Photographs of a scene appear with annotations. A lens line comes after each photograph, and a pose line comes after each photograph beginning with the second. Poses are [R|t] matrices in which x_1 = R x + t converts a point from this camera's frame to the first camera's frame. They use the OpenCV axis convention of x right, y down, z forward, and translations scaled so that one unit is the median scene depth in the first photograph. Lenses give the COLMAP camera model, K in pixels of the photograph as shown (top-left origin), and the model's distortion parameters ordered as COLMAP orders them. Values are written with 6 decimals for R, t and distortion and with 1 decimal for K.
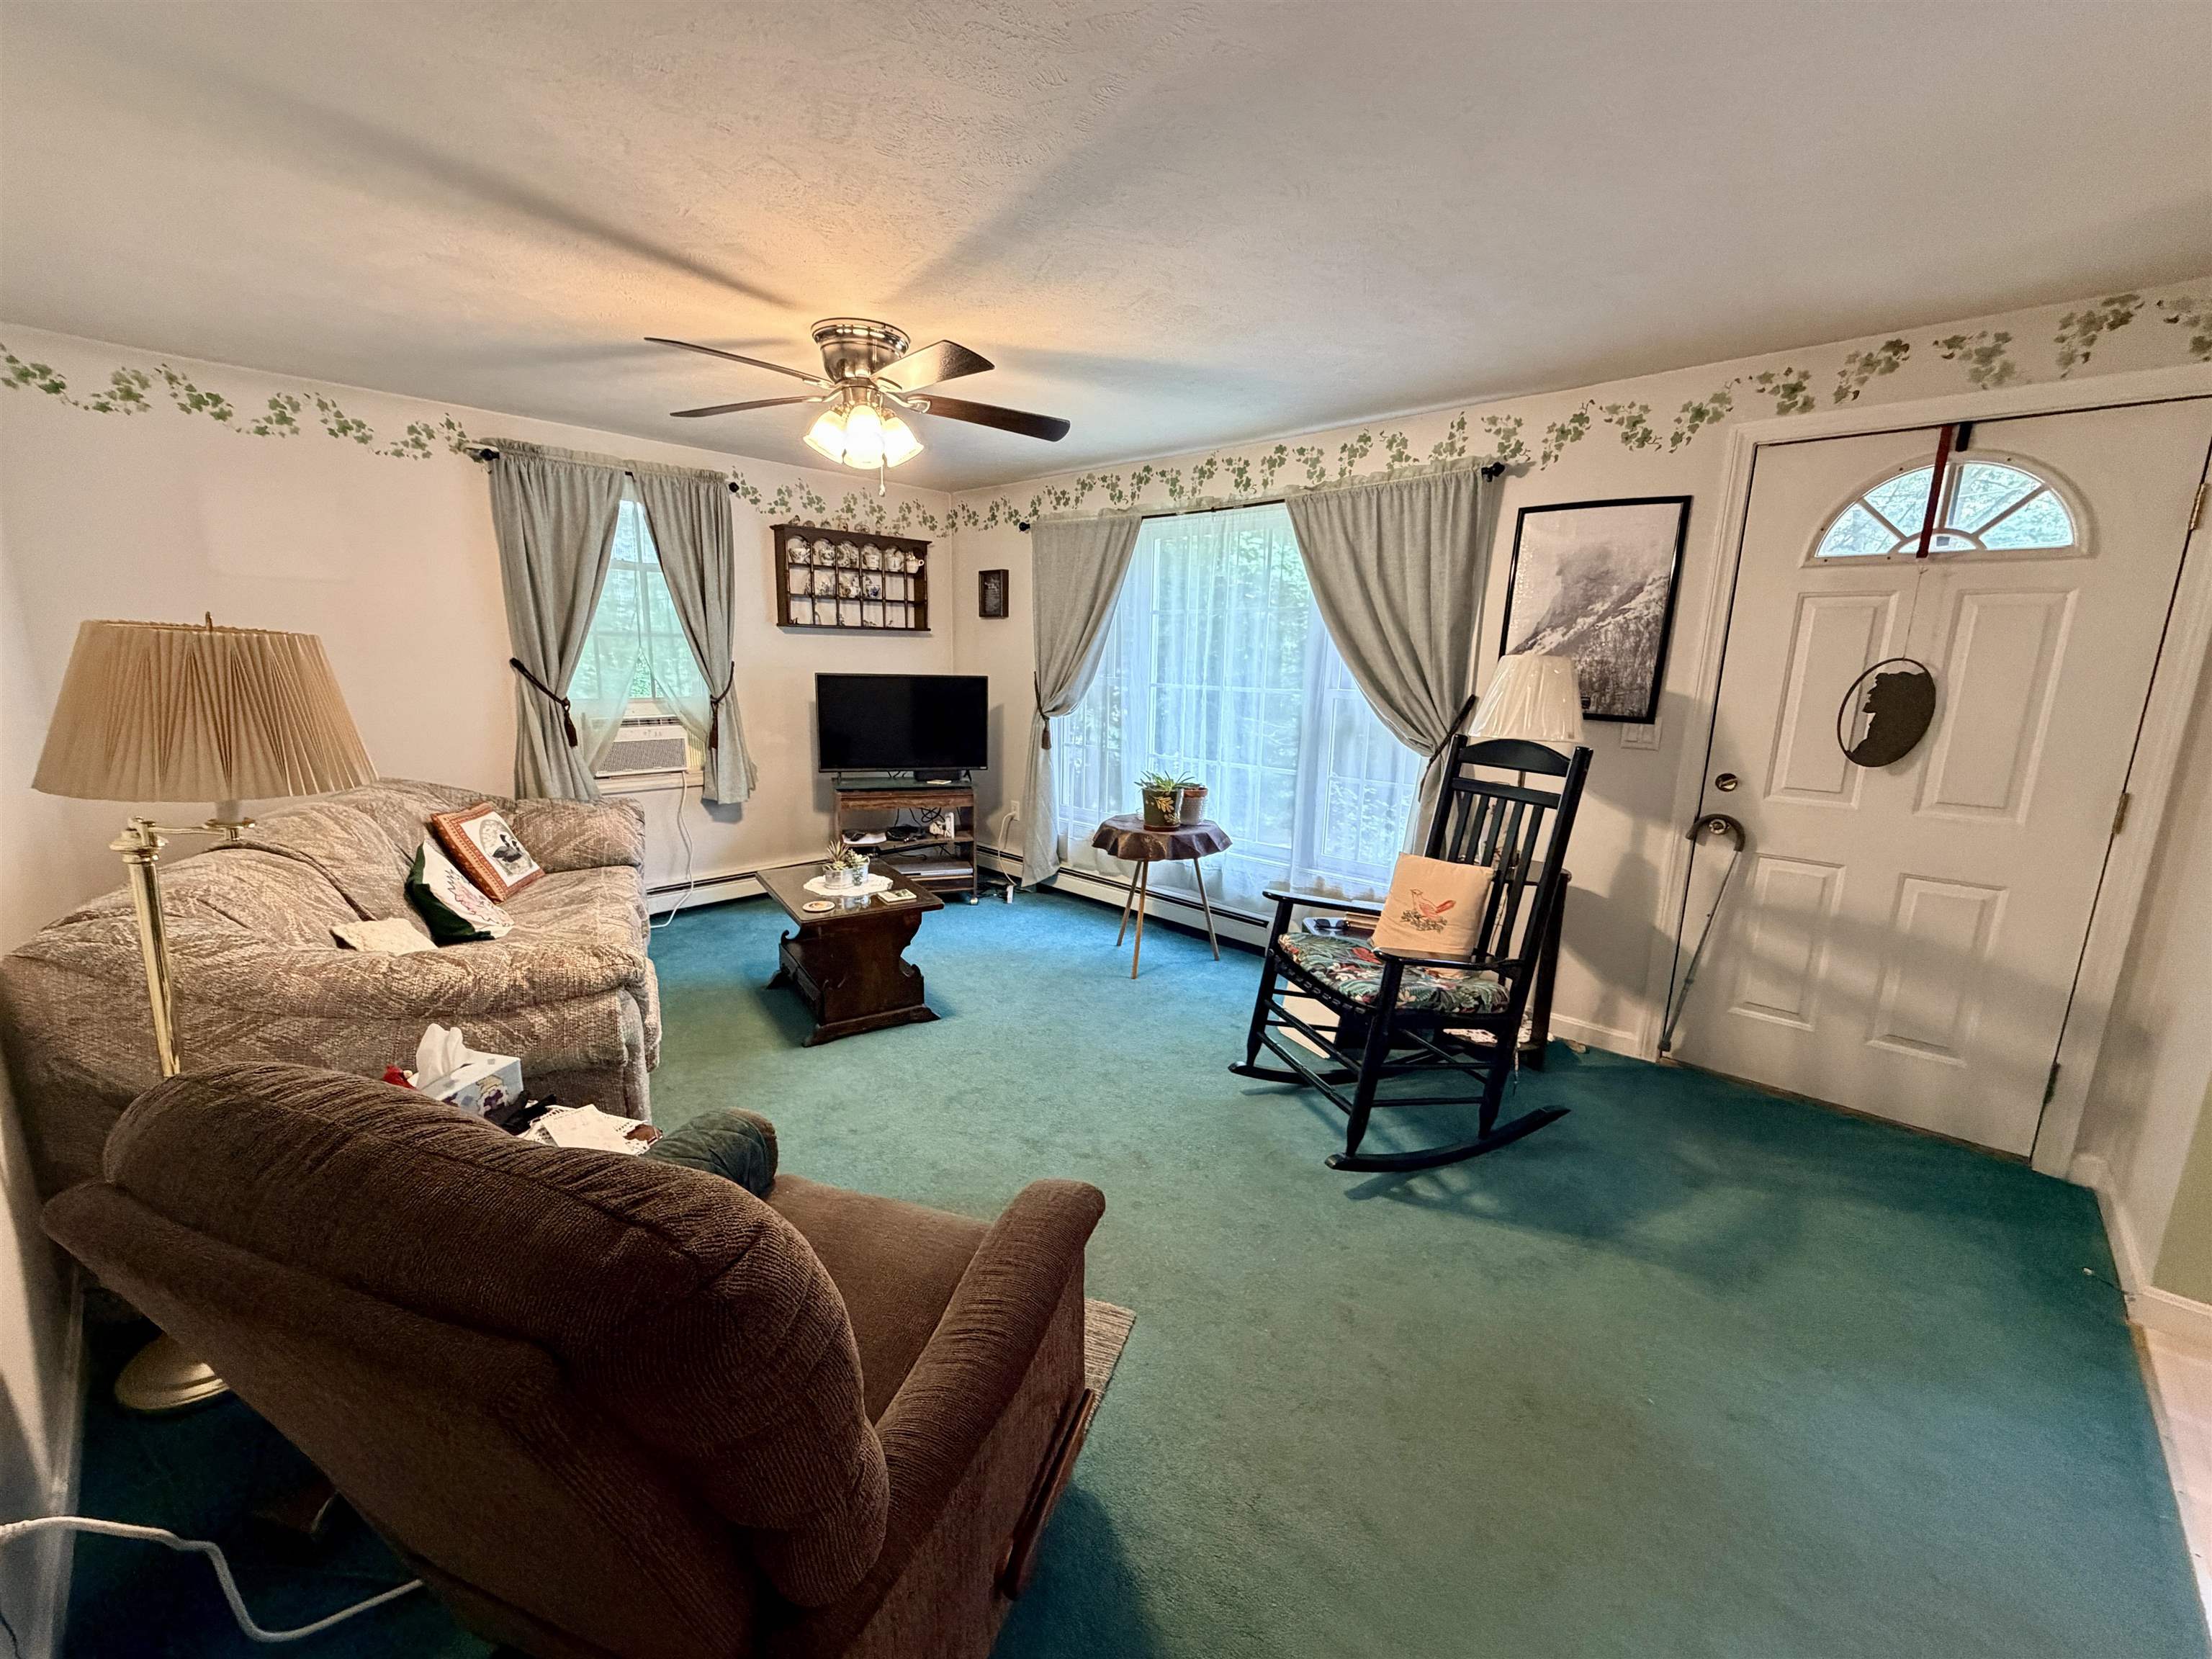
lens RADIAL K [[880.4, 0, 1100.4], [0, 880.4, 829.5], [0, 0, 1]] dist [0.000006, -0.000241]
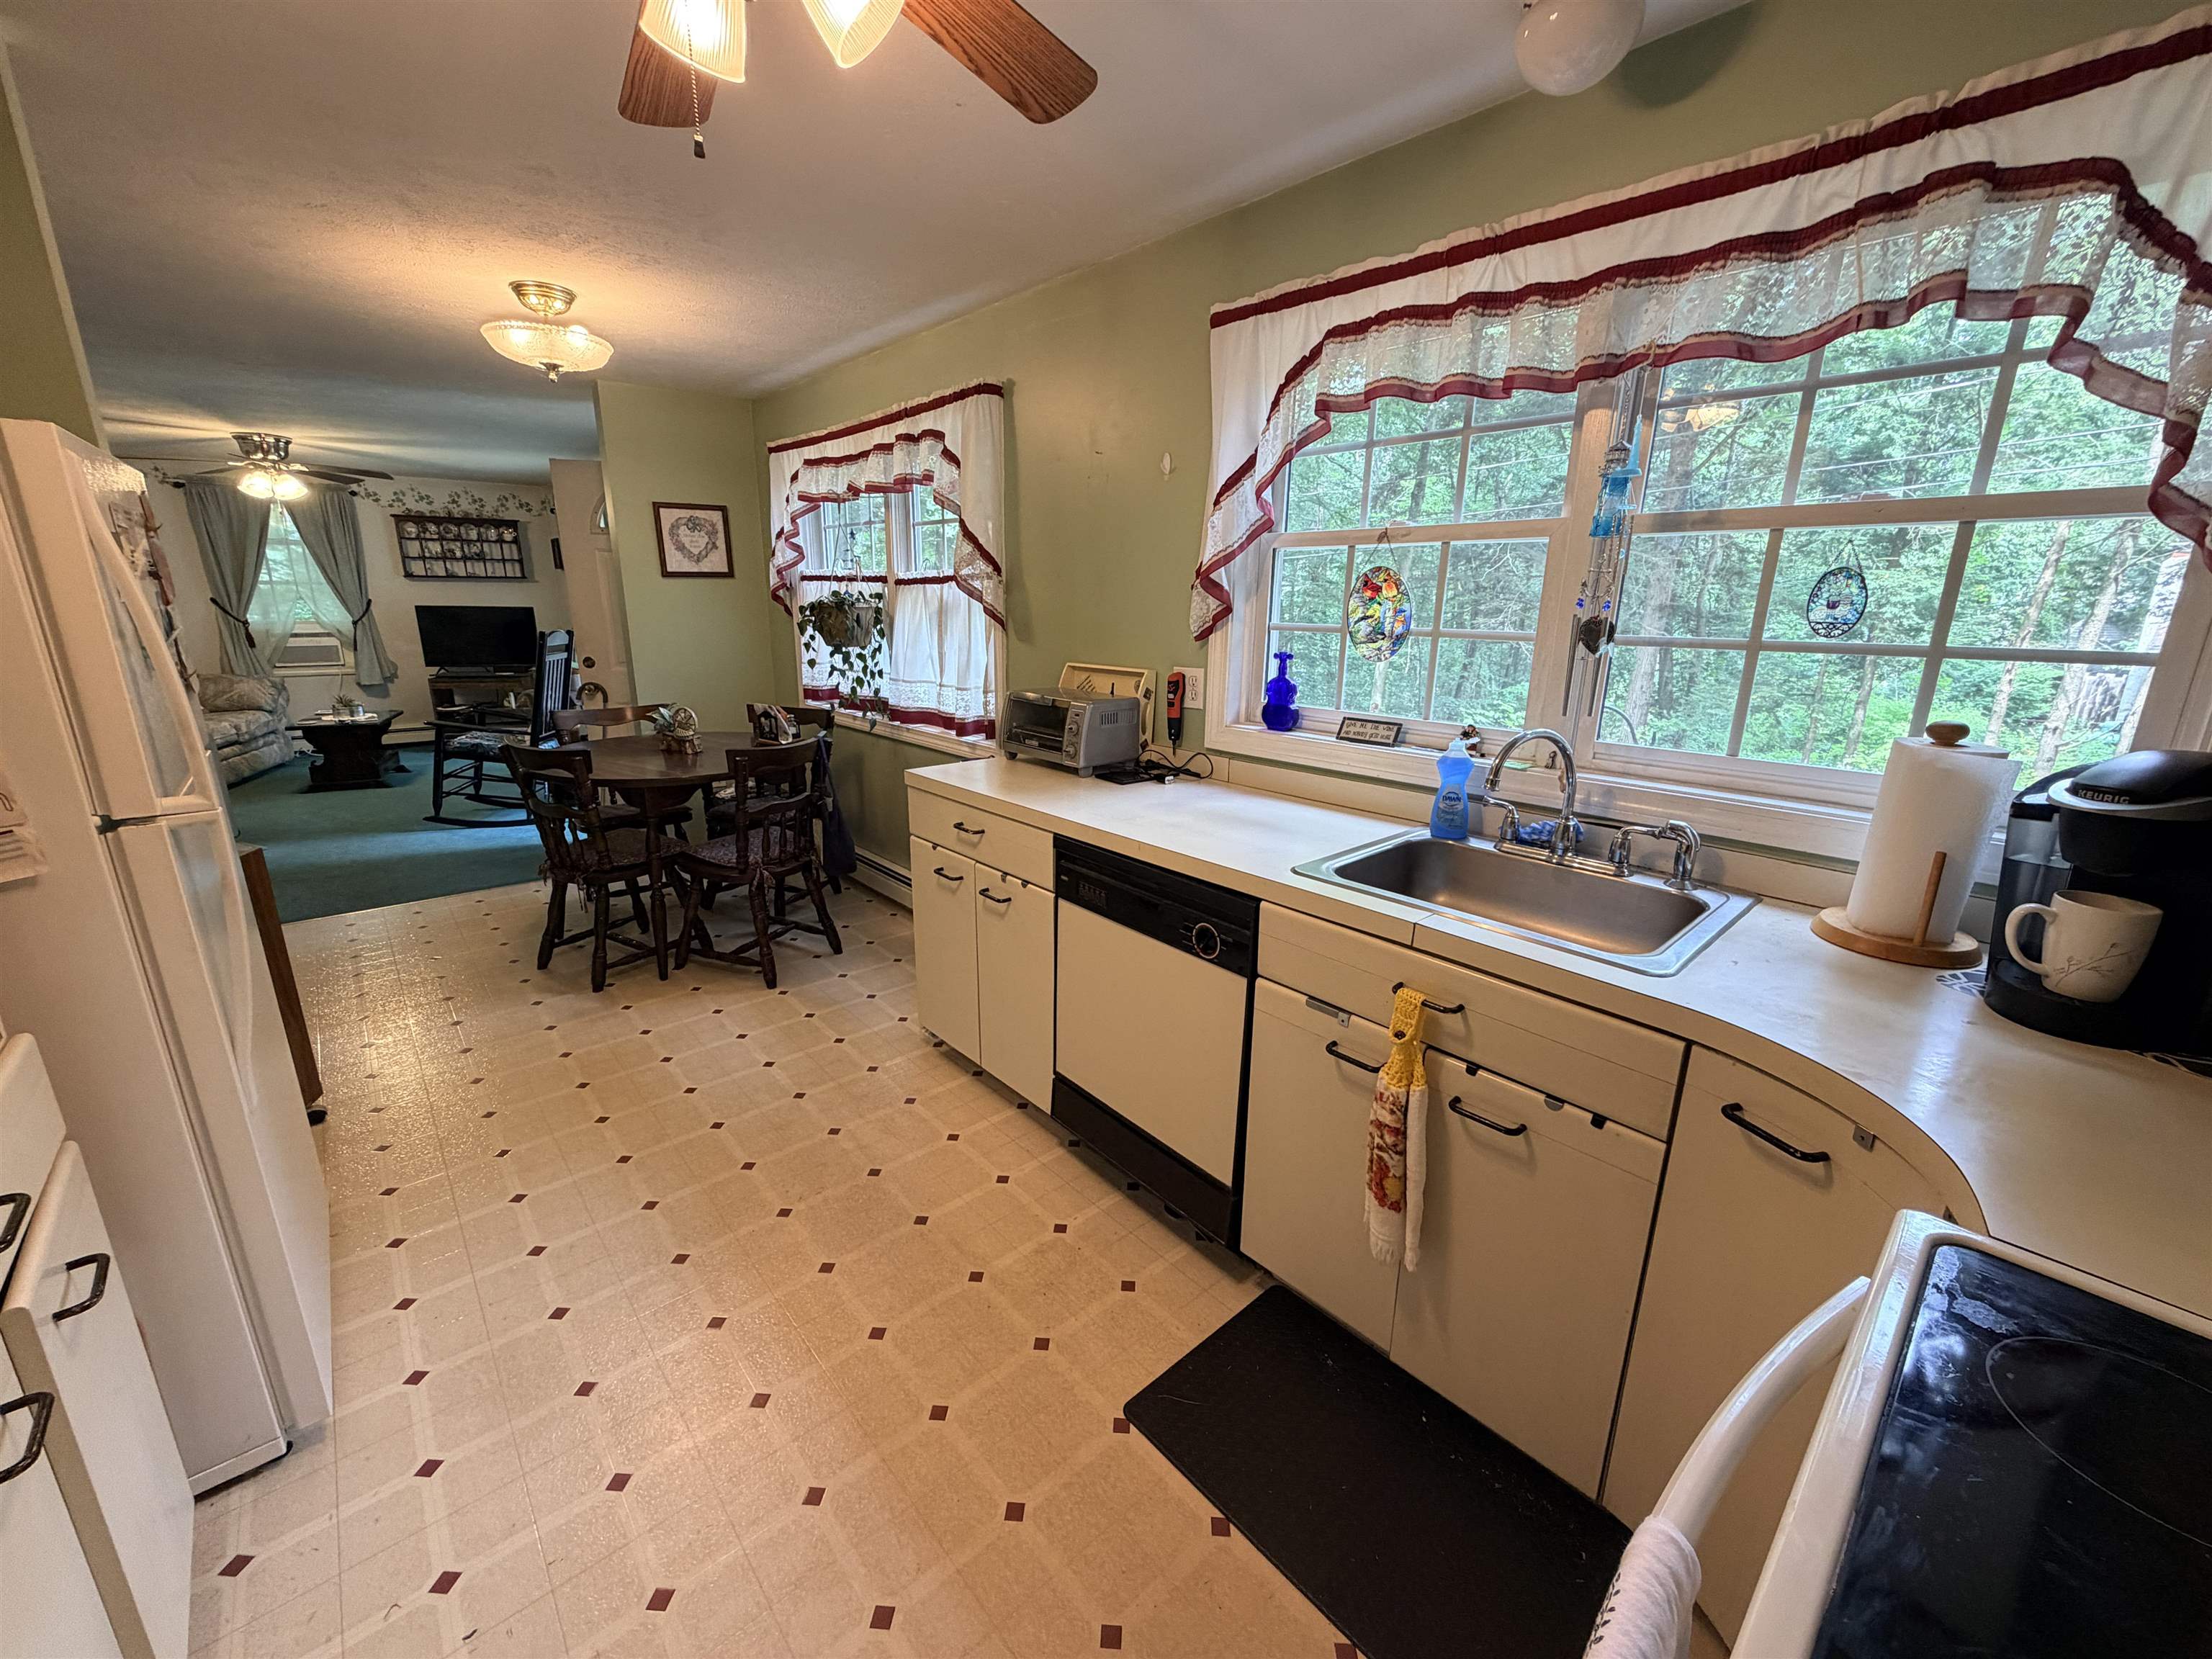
lens RADIAL K [[880.4, 0, 1101.4], [0, 880.4, 830.3], [0, 0, 1]] dist [0.000006, -0.000241]
pose [[0.995520, 0.014505, -0.093429, 1.309096], [-0.008702, 0.998024, 0.062224, 0.152021], [0.094147, -0.061132, 0.993680, -0.641857]]
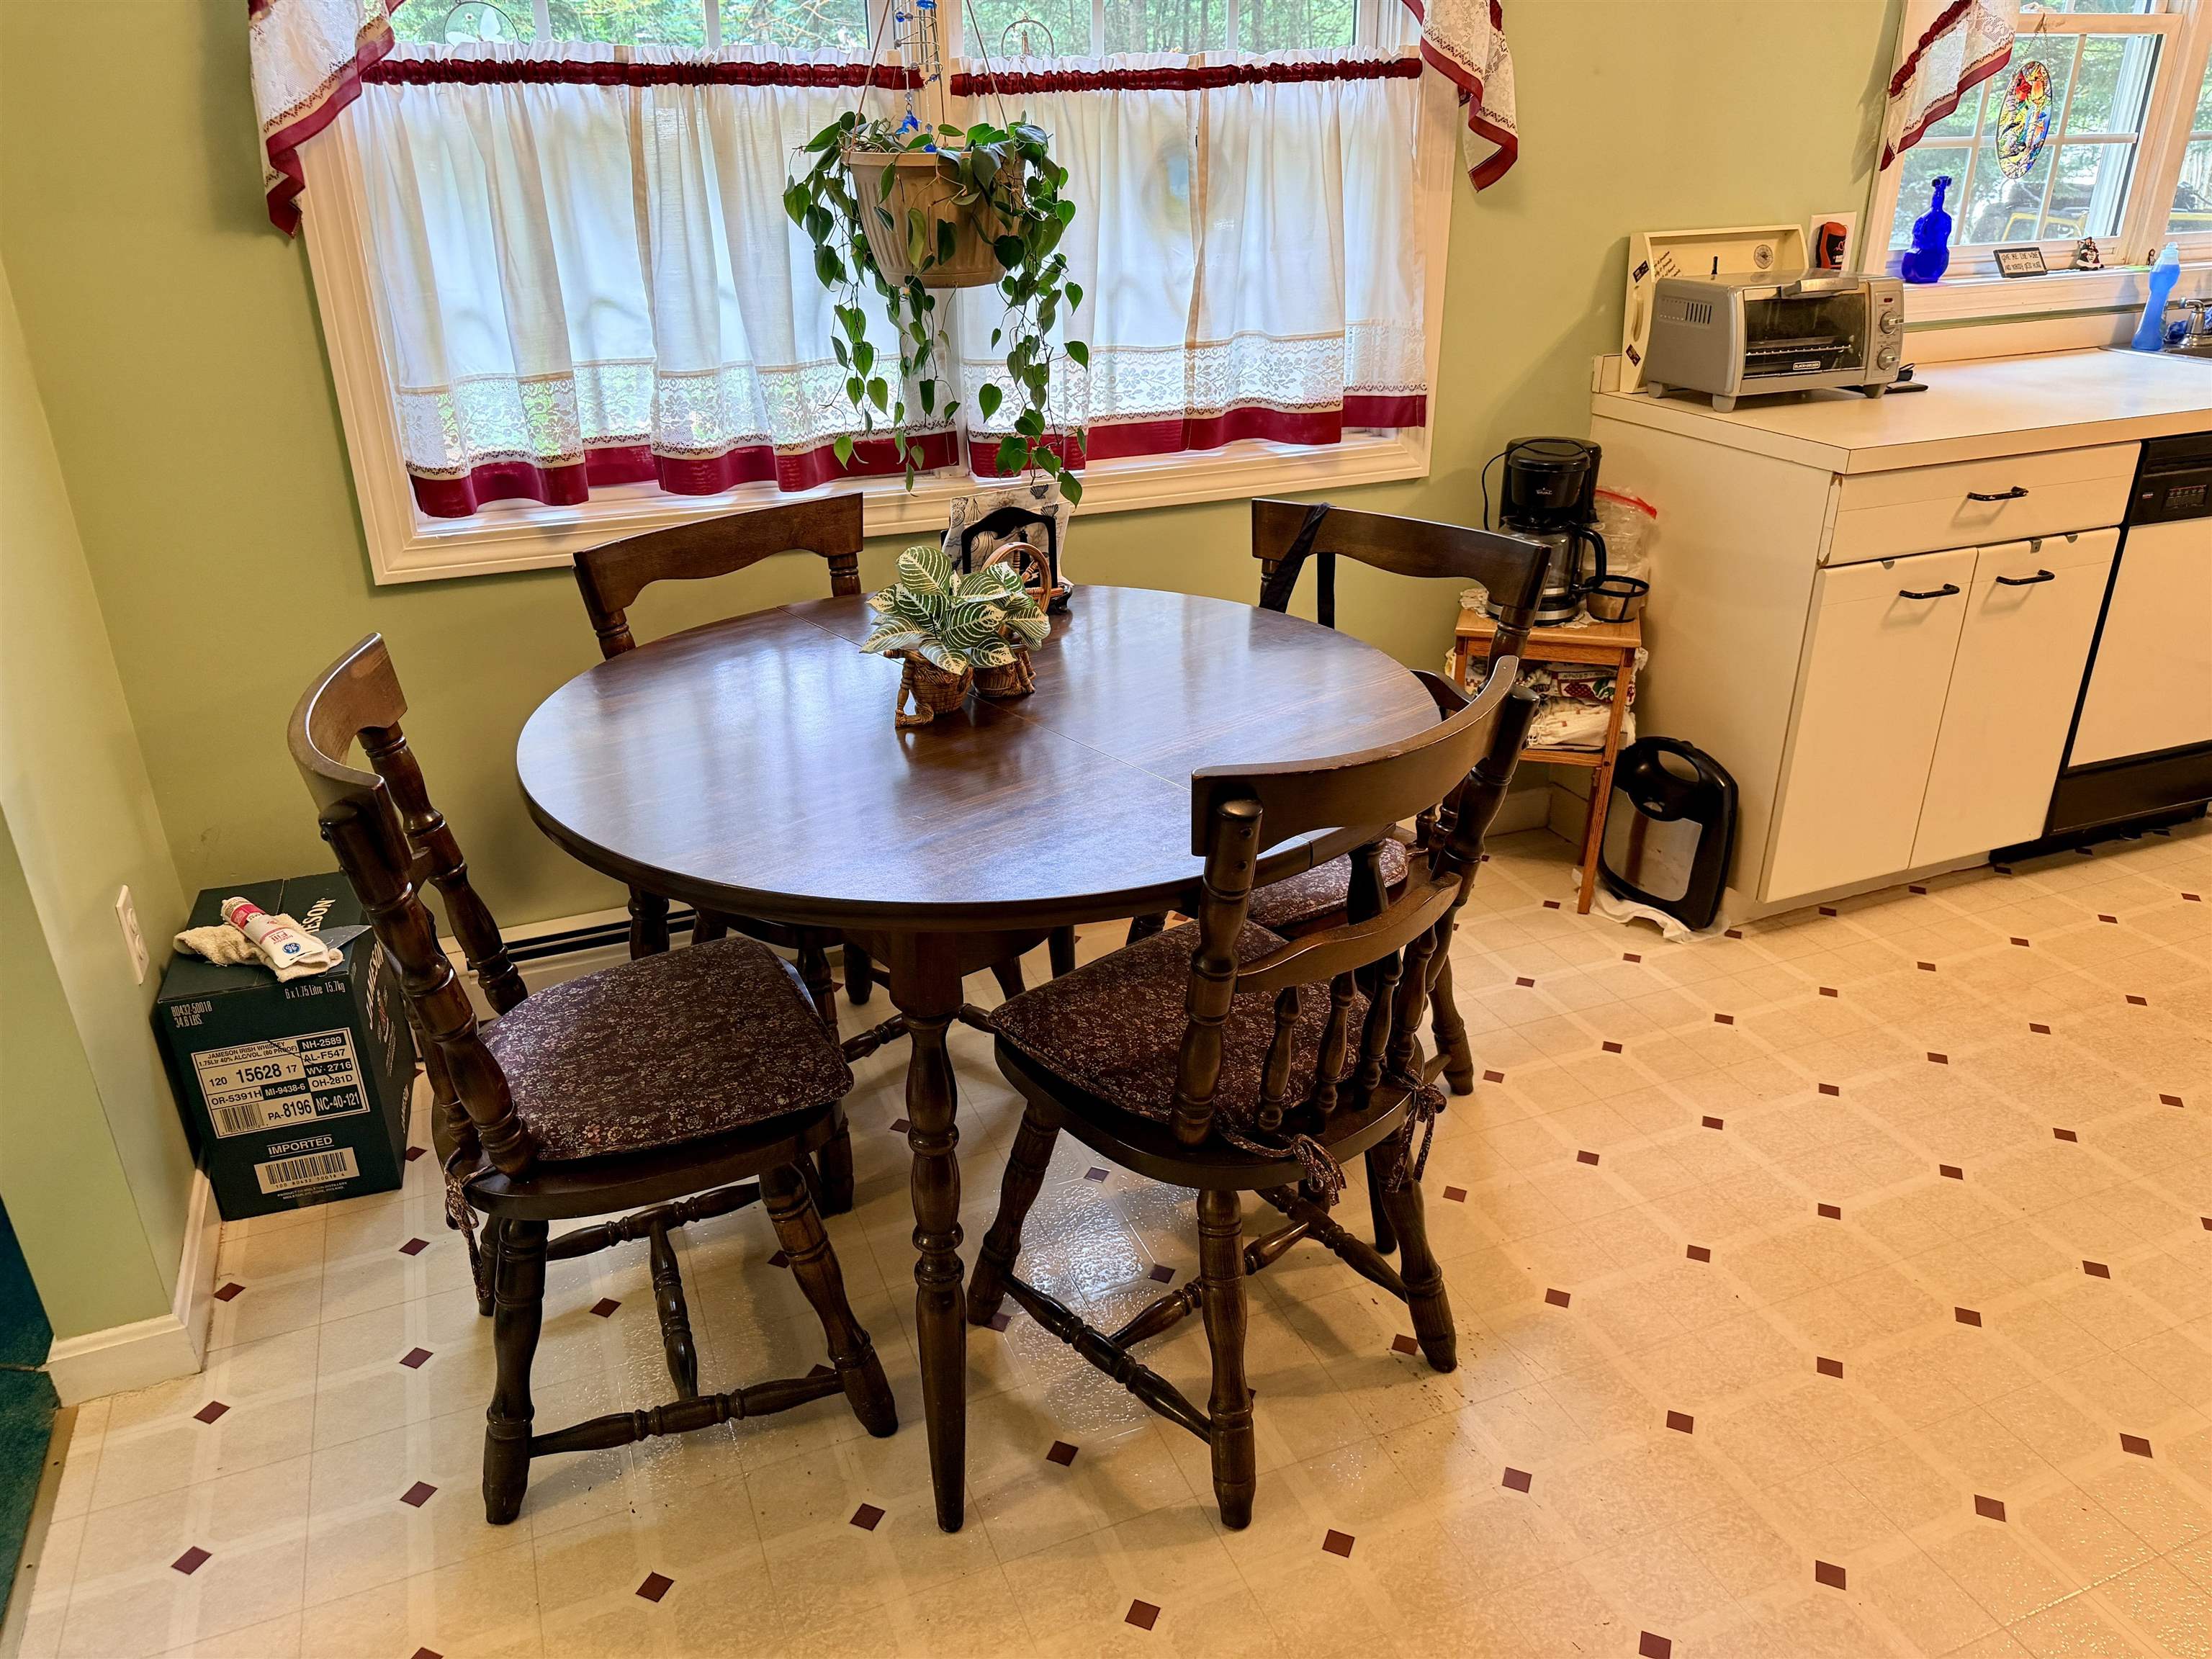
lens RADIAL K [[1567.1, 0, 1100.4], [0, 1567.1, 835.0], [0, 0, 1]] dist [-0.009068, -0.000442]
pose [[0.414860, -0.404891, 0.814834, 0.389248], [0.202043, 0.914170, 0.351385, 0.007538], [-0.887170, 0.018856, 0.461058, -0.015398]]
